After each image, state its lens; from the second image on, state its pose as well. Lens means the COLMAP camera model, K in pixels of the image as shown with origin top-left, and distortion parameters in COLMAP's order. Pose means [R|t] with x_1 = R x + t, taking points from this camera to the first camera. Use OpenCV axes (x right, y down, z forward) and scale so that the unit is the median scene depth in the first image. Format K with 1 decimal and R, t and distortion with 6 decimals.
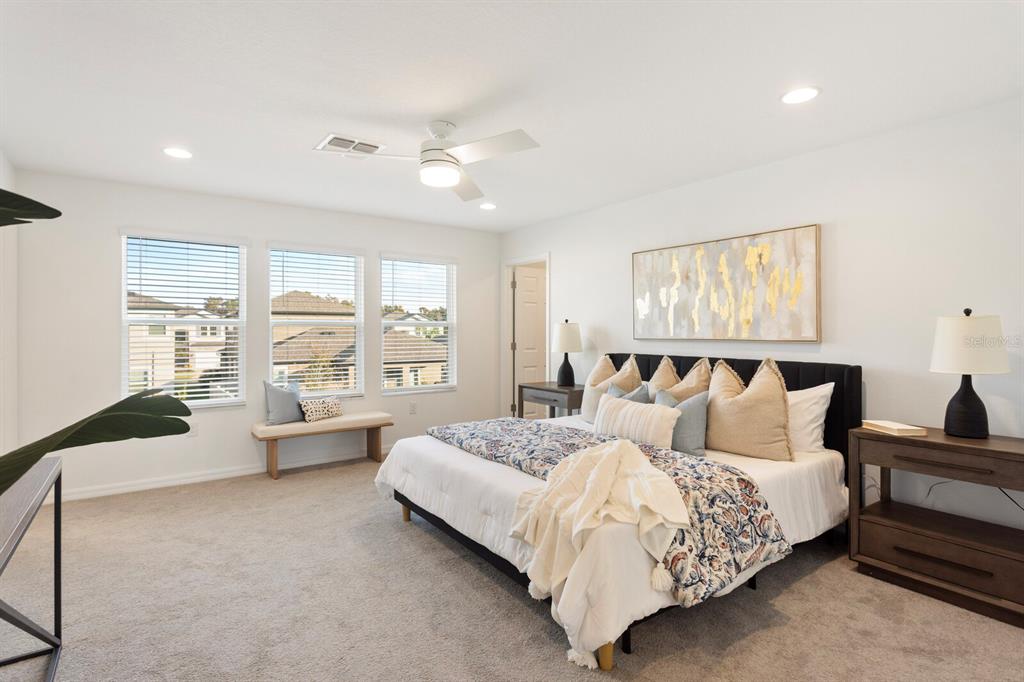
lens RADIAL K [[505.1, 0, 506.9], [0, 505.1, 336.0], [0, 0, 1]] dist [-0.025589, 0.001400]
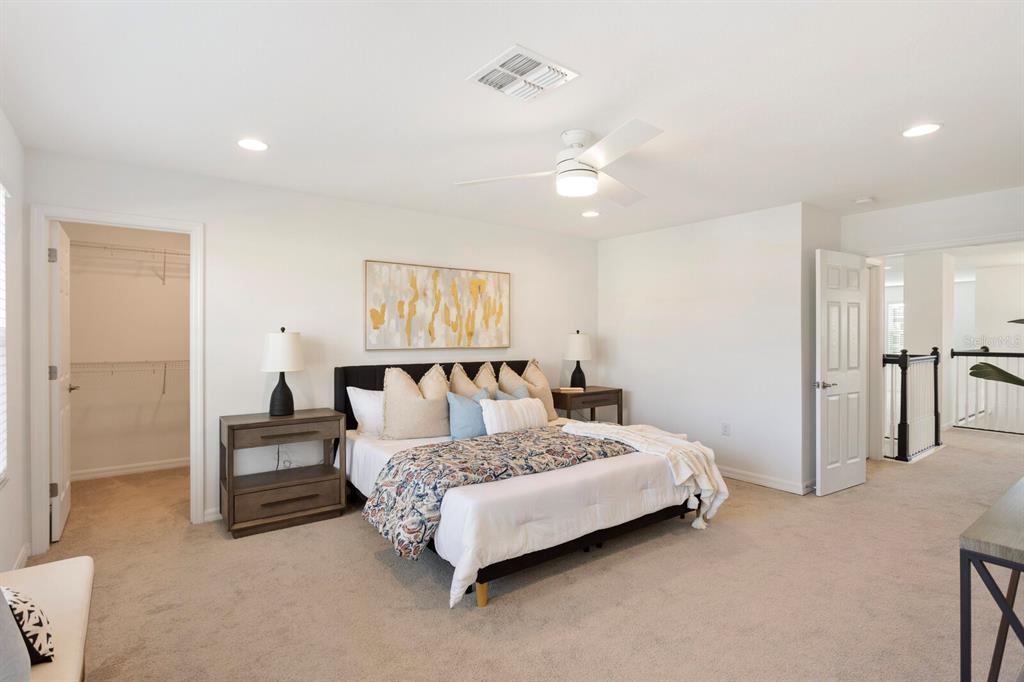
lens RADIAL K [[505.1, 0, 506.9], [0, 505.1, 336.0], [0, 0, 1]] dist [-0.025589, 0.001400]
pose [[-0.006272, -0.008464, 0.999945, -0.795991], [0.003338, 0.999958, 0.008485, -0.030701], [-0.999975, 0.003391, -0.006244, 0.822230]]
